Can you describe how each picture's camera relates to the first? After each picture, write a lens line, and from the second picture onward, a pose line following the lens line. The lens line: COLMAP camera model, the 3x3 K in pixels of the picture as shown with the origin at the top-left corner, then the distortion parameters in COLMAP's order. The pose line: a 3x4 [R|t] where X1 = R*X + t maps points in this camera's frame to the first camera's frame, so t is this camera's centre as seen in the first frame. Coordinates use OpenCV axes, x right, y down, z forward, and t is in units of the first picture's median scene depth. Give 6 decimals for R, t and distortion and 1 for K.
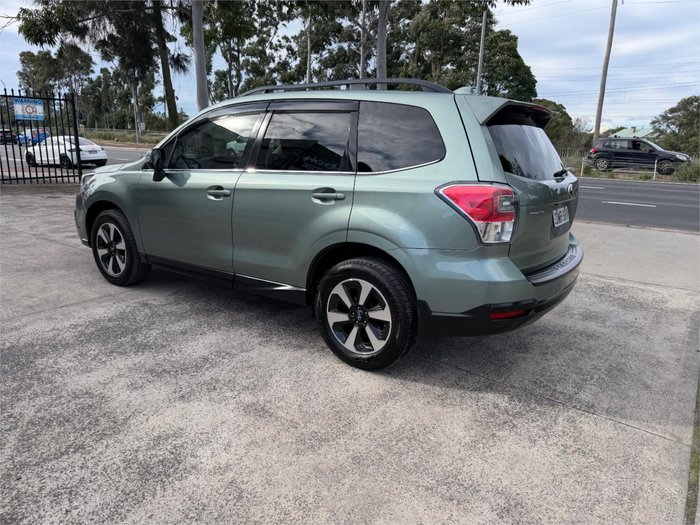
lens RADIAL K [[495.7, 0, 345.2], [0, 495.7, 263.9], [0, 0, 1]] dist [0.024723, -0.036929]
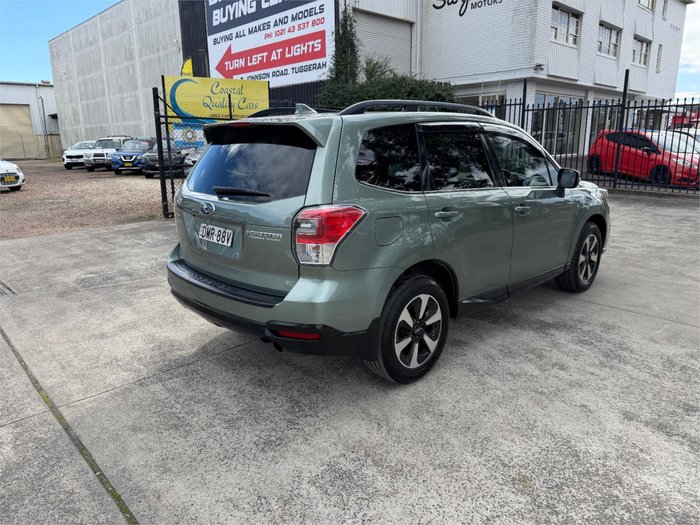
lens RADIAL K [[495.7, 0, 344.6], [0, 495.7, 258.7], [0, 0, 1]] dist [0.024723, -0.036929]
pose [[-0.187978, 0.199801, -0.961636, 1.276934], [-0.235842, 0.941262, 0.241670, -0.333015], [0.953437, 0.272223, -0.129815, 1.328960]]
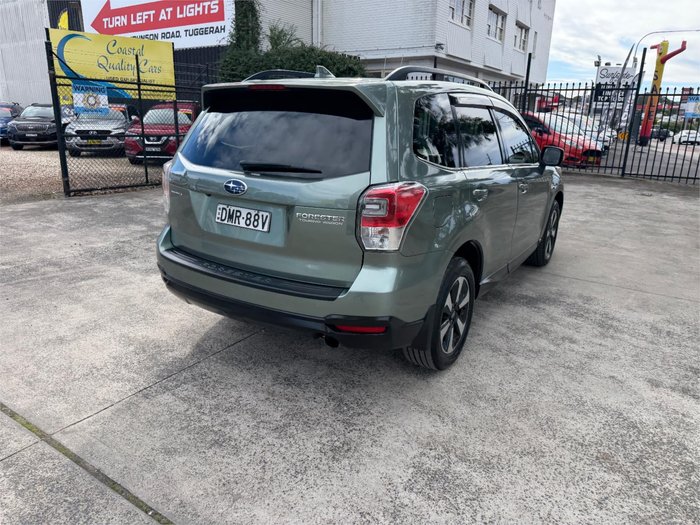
lens RADIAL K [[495.7, 0, 345.4], [0, 495.7, 265.6], [0, 0, 1]] dist [0.024723, -0.036929]
pose [[0.040745, 0.260610, -0.964584, 1.214547], [-0.262957, 0.934151, 0.241280, -0.257539], [0.963947, 0.243813, 0.106592, 1.058016]]
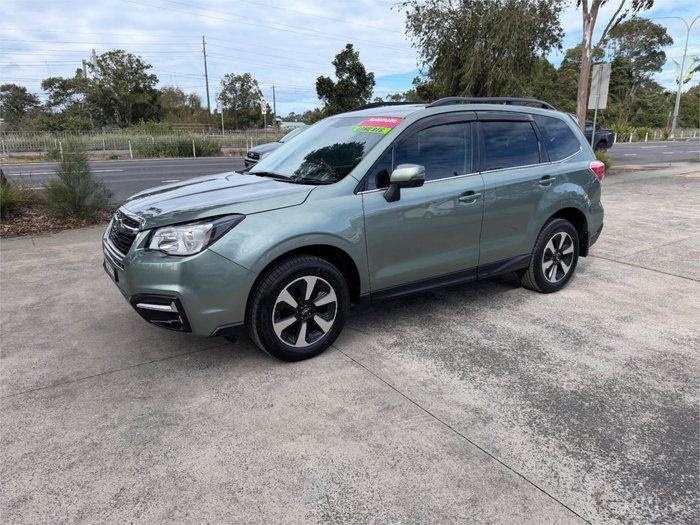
lens RADIAL K [[495.7, 0, 344.8], [0, 495.7, 256.4], [0, 0, 1]] dist [0.024723, -0.036929]
pose [[0.361180, -0.260965, 0.895235, -1.483797], [0.234421, 0.954621, 0.183700, -0.309702], [-0.902550, 0.143513, 0.405966, 0.914481]]
